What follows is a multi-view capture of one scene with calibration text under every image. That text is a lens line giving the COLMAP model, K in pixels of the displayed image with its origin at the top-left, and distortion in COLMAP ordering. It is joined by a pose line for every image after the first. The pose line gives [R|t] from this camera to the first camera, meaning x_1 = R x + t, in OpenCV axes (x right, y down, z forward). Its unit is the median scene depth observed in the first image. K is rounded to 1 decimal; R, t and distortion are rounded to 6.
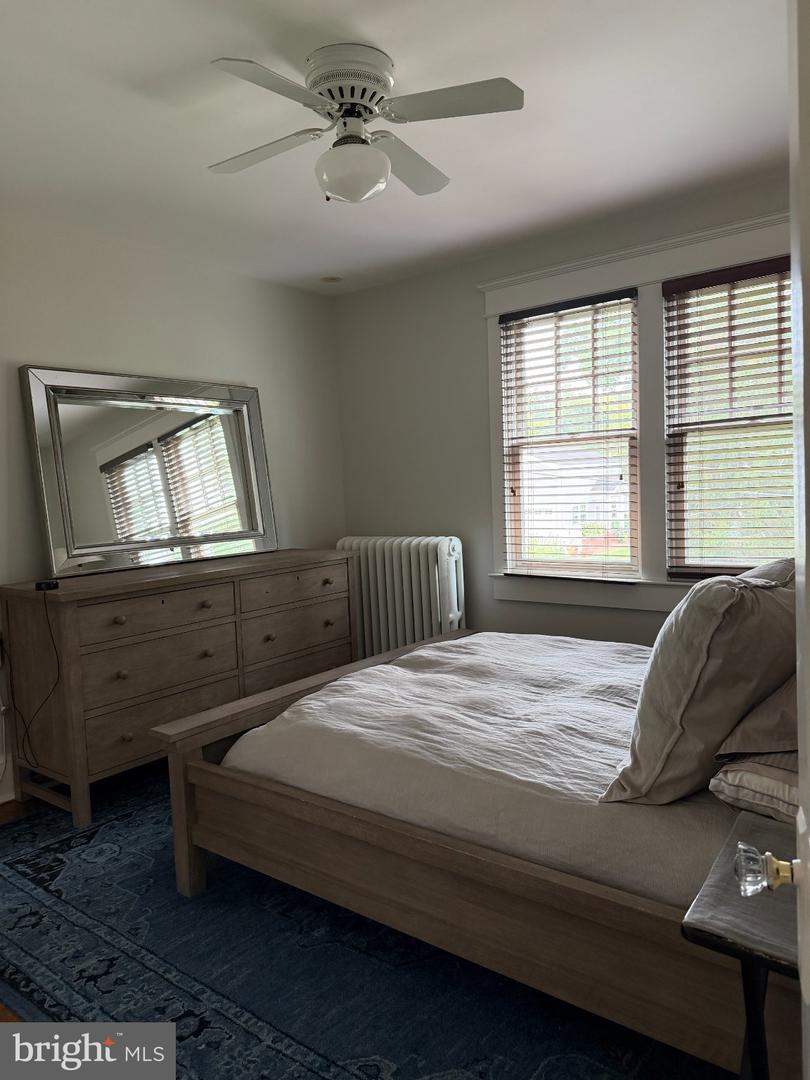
lens RADIAL K [[757.0, 0, 399.7], [0, 757.0, 554.8], [0, 0, 1]] dist [0.173659, -0.334194]
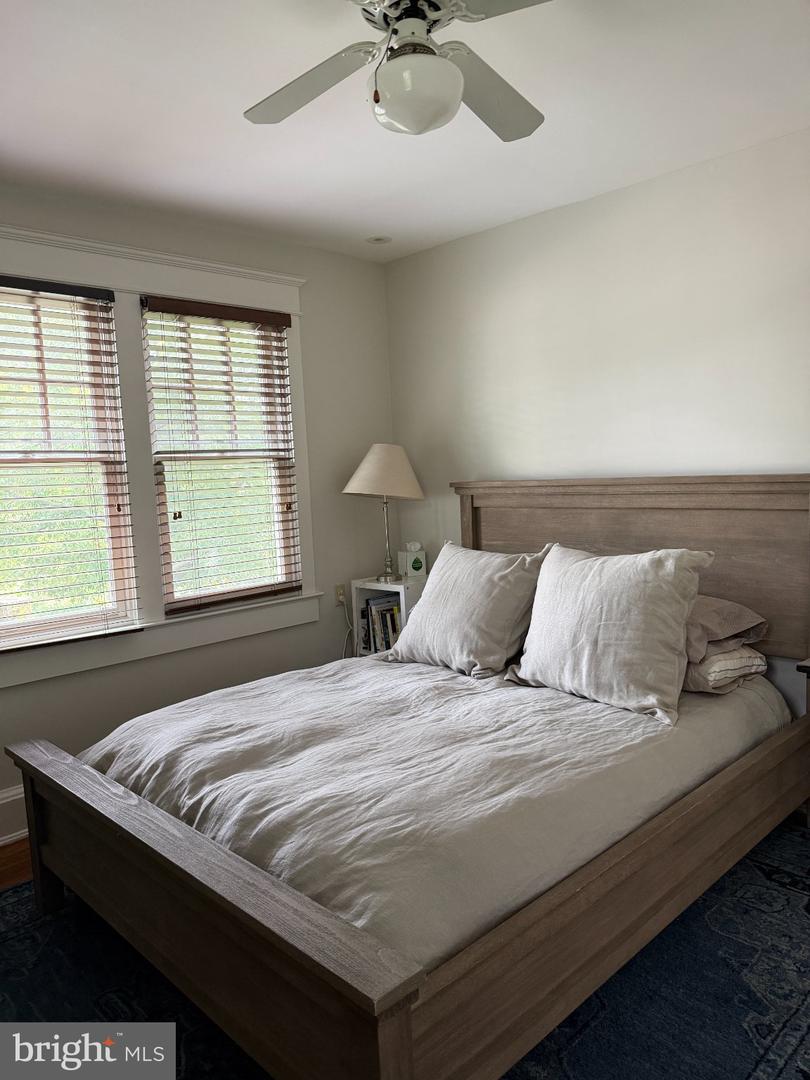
lens RADIAL K [[757.0, 0, 399.7], [0, 757.0, 554.8], [0, 0, 1]] dist [0.173659, -0.334194]
pose [[0.130430, -0.061822, 0.989528, -0.793270], [0.140107, 0.989188, 0.043333, -0.066876], [-0.981508, 0.132988, 0.137681, 0.904209]]
